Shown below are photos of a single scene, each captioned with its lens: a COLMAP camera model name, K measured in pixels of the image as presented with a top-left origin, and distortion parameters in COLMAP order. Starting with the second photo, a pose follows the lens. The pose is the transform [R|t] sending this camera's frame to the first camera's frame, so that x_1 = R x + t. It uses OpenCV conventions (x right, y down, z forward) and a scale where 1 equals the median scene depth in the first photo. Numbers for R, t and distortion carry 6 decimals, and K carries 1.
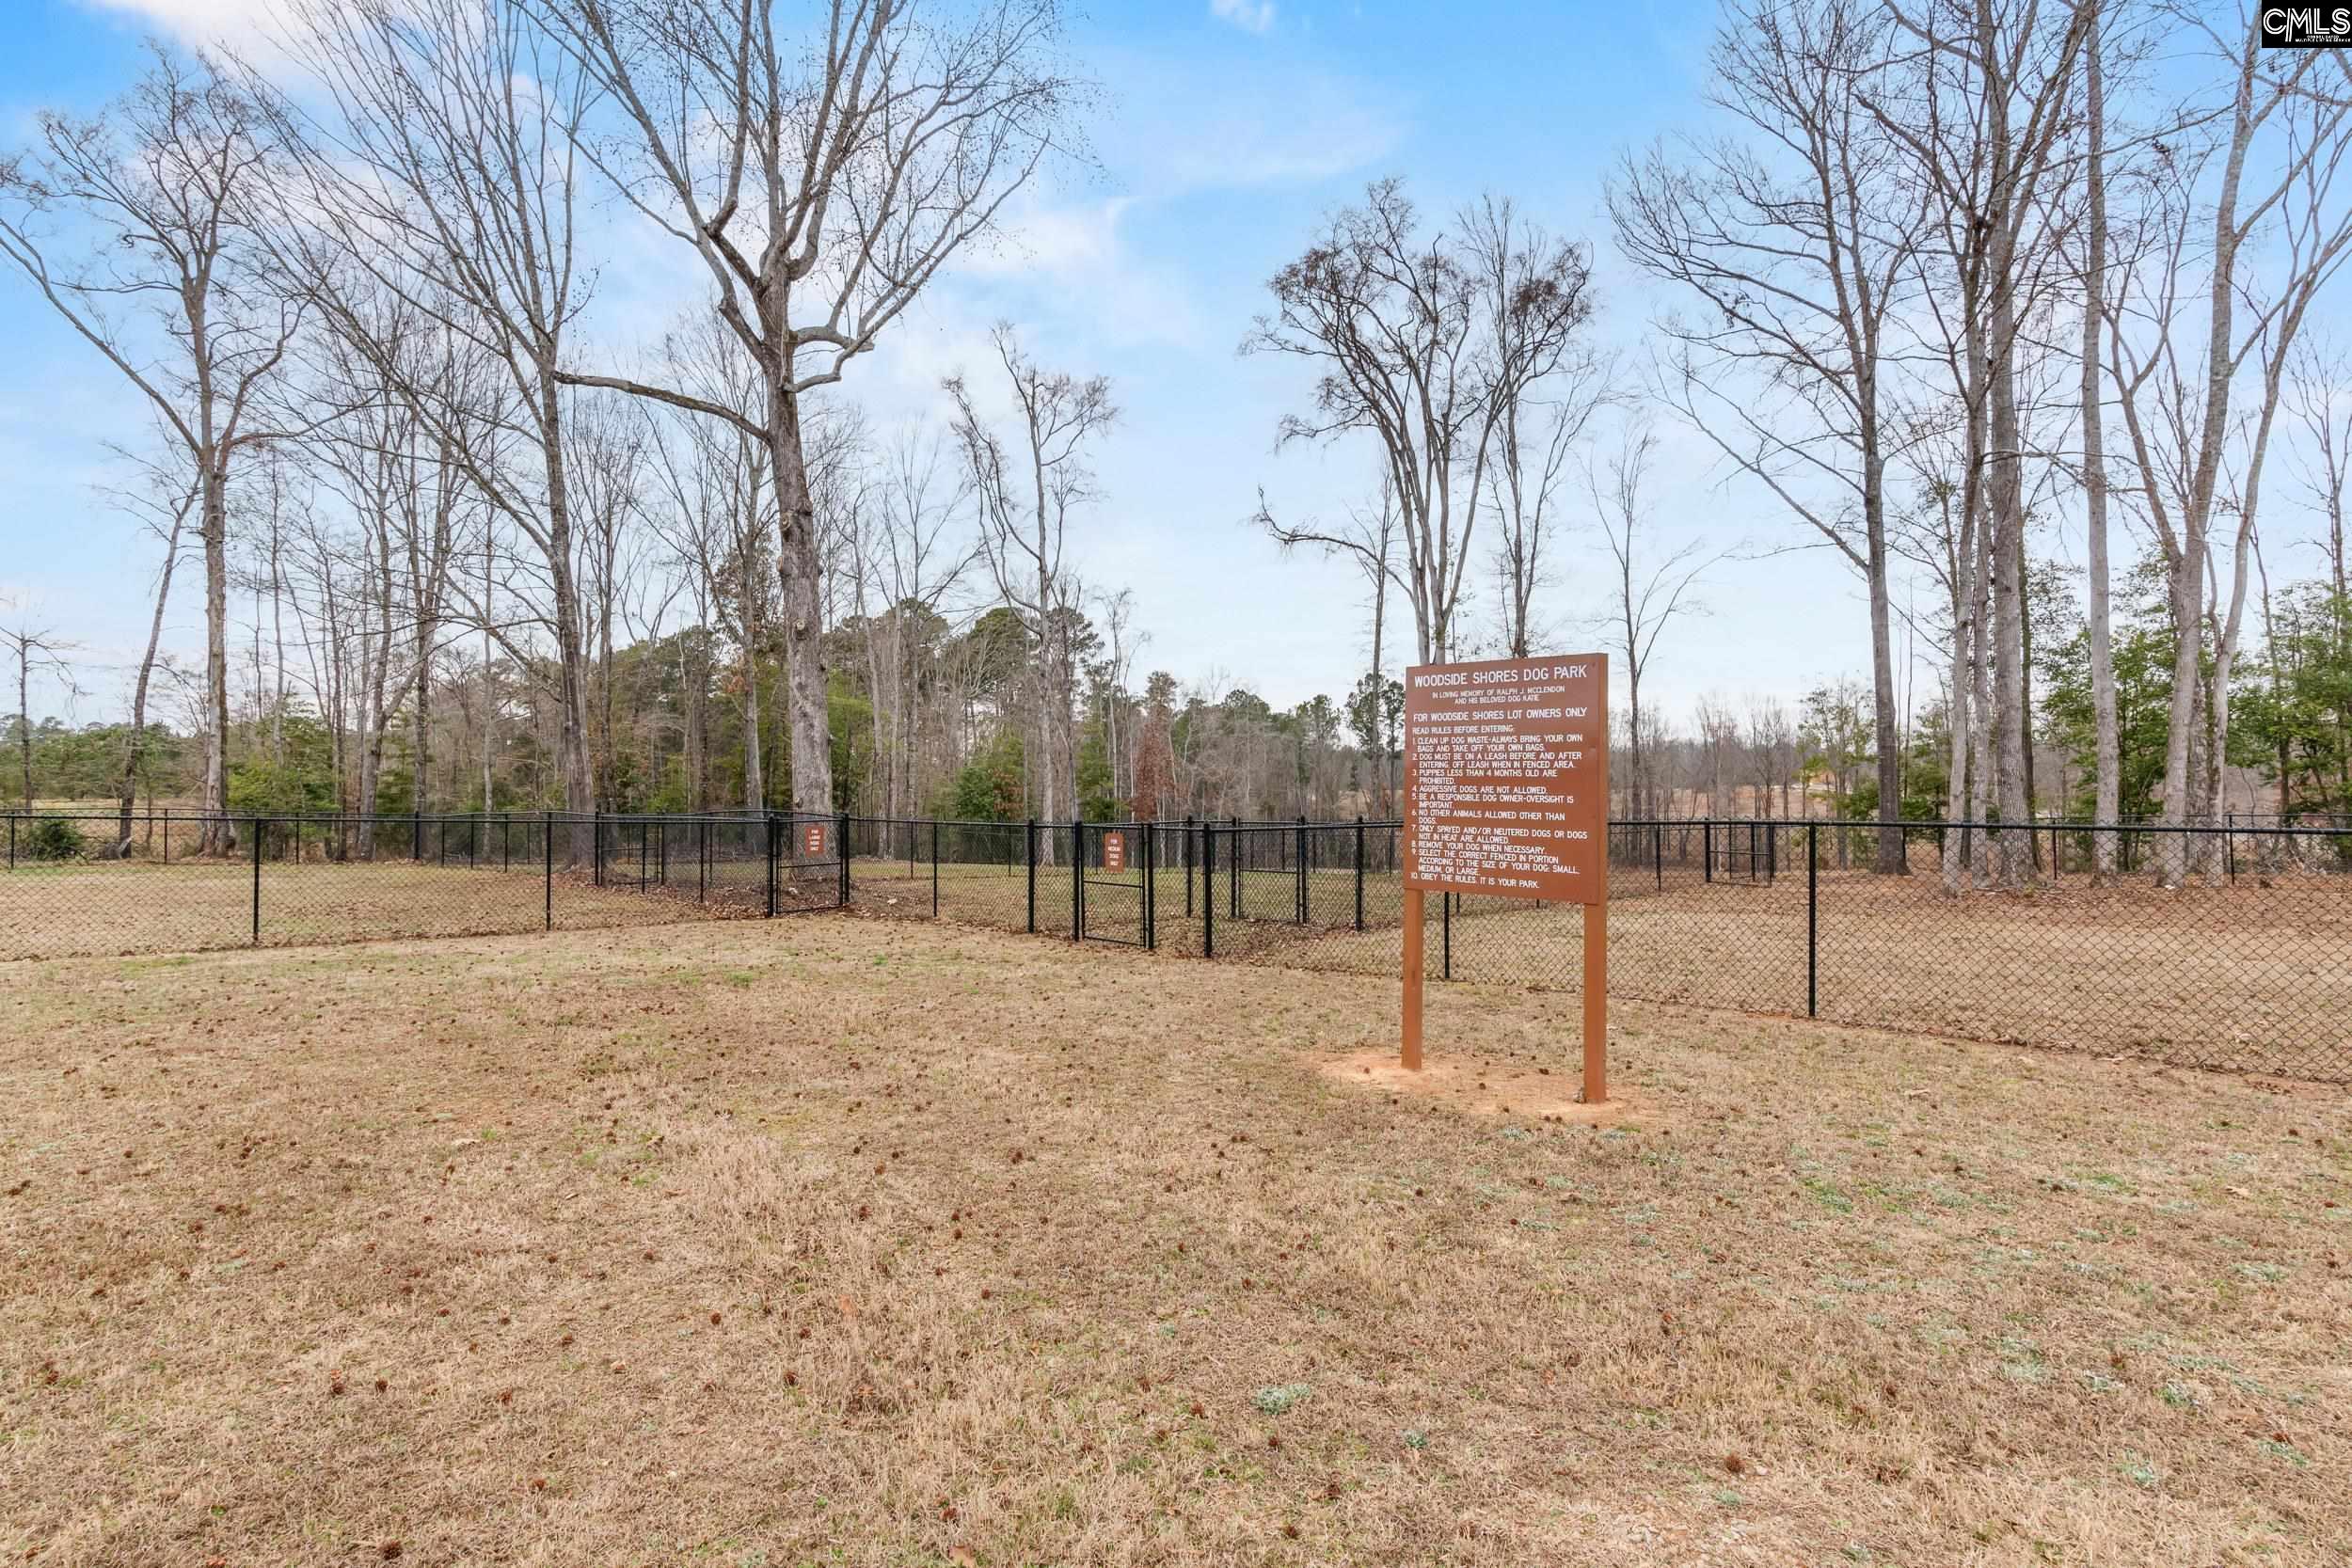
lens RADIAL K [[1143.6, 0, 1187.6], [0, 1143.6, 794.0], [0, 0, 1]] dist [-0.001348, -0.000170]
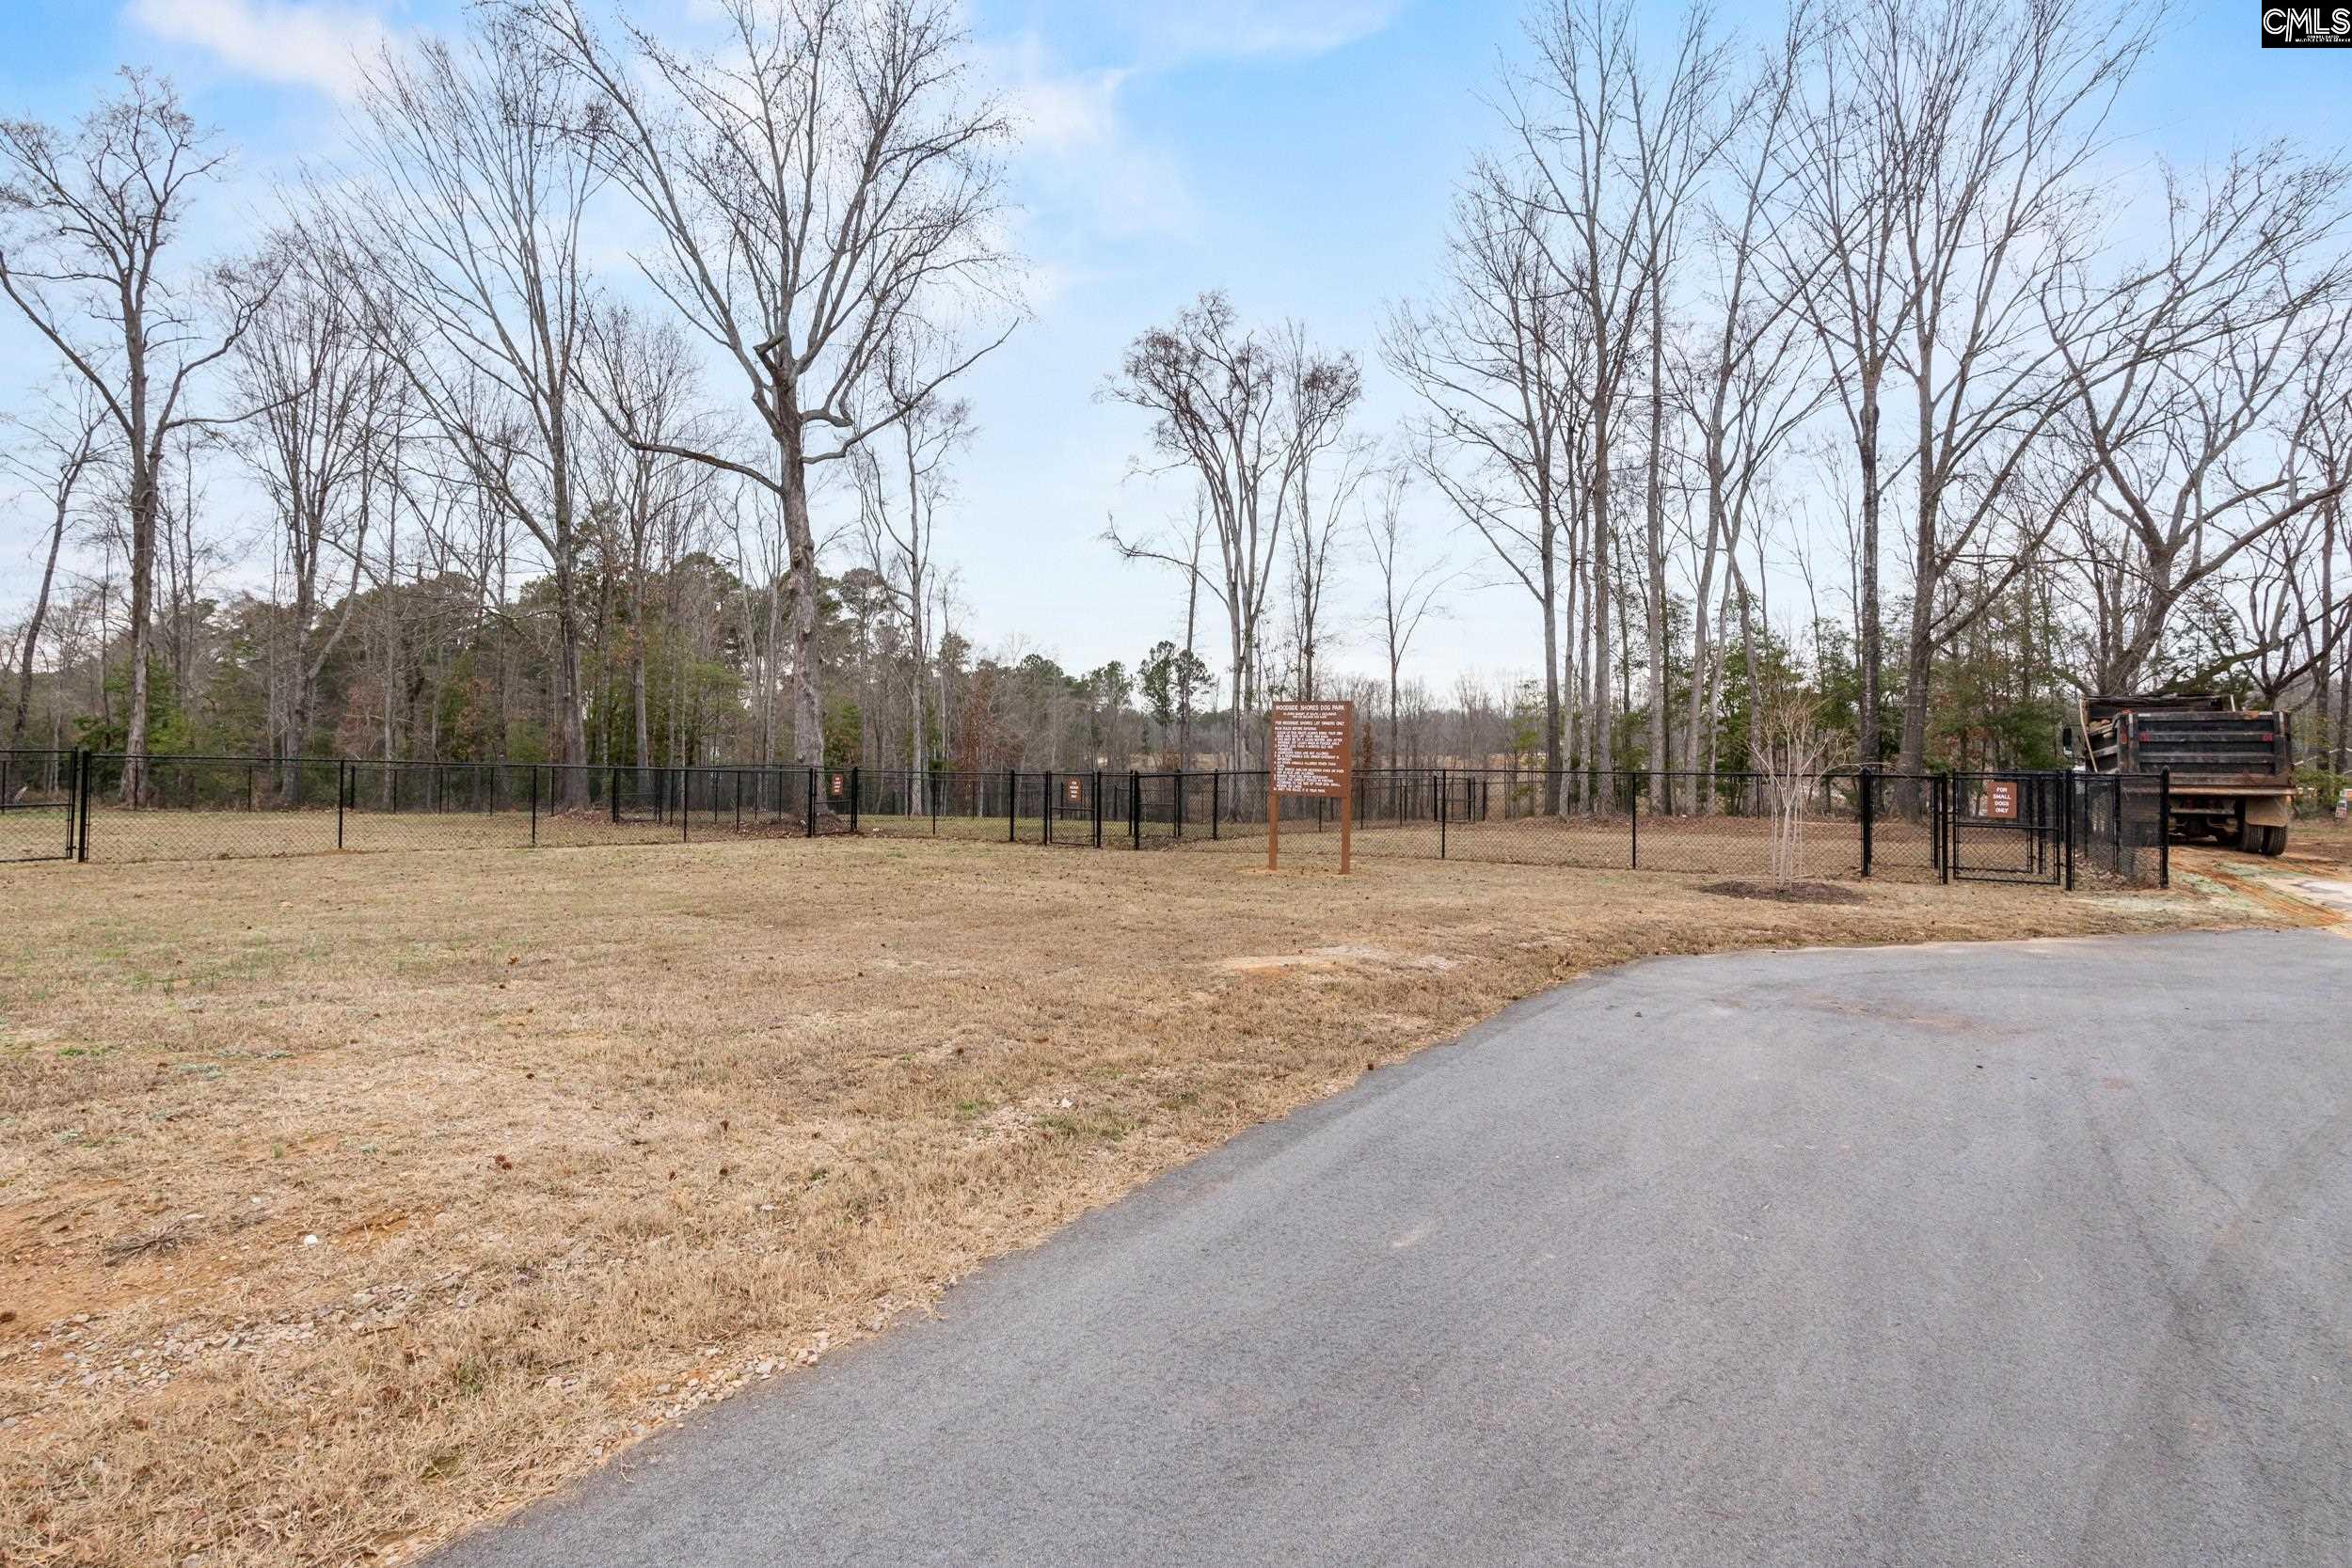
lens RADIAL K [[1120.0, 0, 1176.0], [0, 1120.0, 784.0], [0, 0, 1]] dist [-0.000354, -0.000232]
pose [[0.985037, 0.004234, 0.172293, -0.080798], [-0.008389, 0.999691, 0.023396, 0.001575], [-0.172141, -0.024491, 0.984768, -0.250643]]
